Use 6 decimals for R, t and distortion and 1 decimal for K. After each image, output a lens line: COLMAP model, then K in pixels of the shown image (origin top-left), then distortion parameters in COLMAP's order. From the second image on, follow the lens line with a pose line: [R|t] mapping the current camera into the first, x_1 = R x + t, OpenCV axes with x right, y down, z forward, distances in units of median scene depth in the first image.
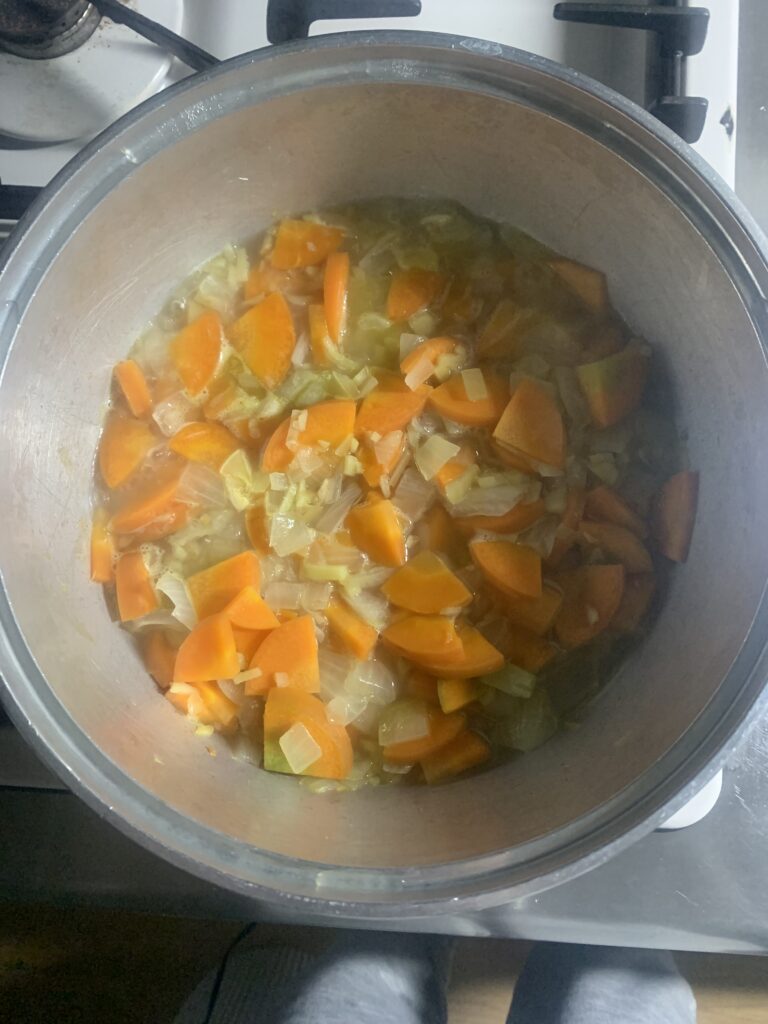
lens RADIAL K [[783.1, 0, 384.0], [0, 783.1, 512.0], [0, 0, 1]] dist [0.002597, 0.001646]
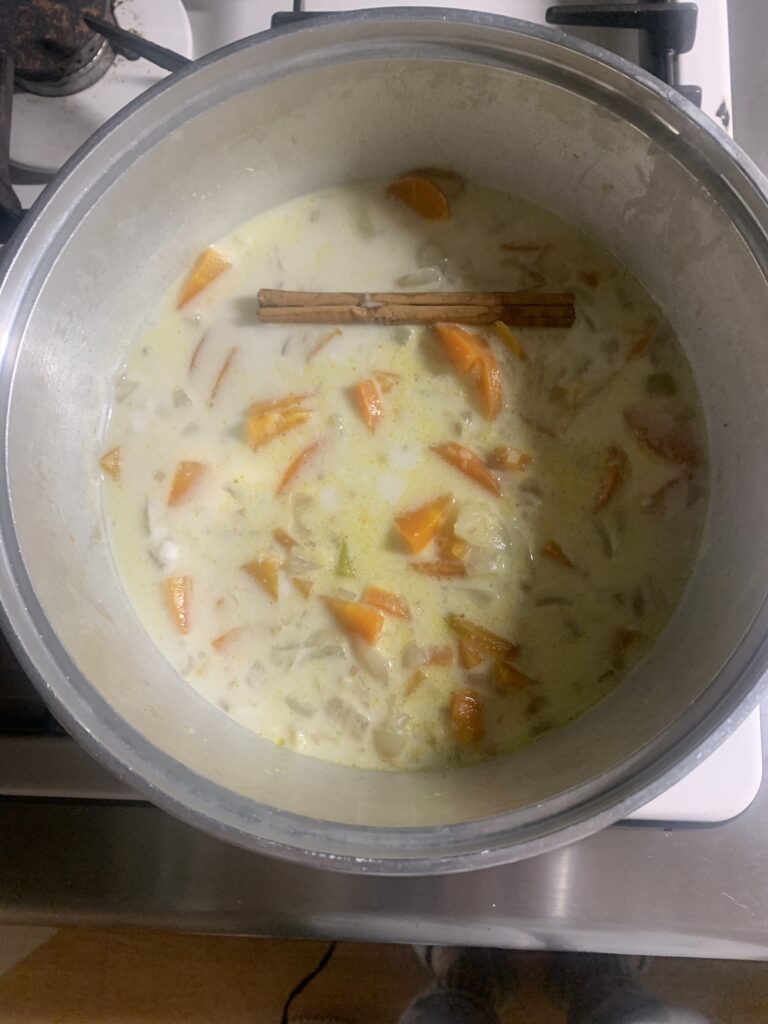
lens RADIAL K [[783.1, 0, 384.0], [0, 783.1, 512.0], [0, 0, 1]] dist [0.002597, 0.001646]
pose [[0.998539, -0.043717, -0.031755, 0.012596], [0.041324, 0.996515, -0.072463, 0.126117], [0.034813, 0.071045, 0.996865, 0.009447]]
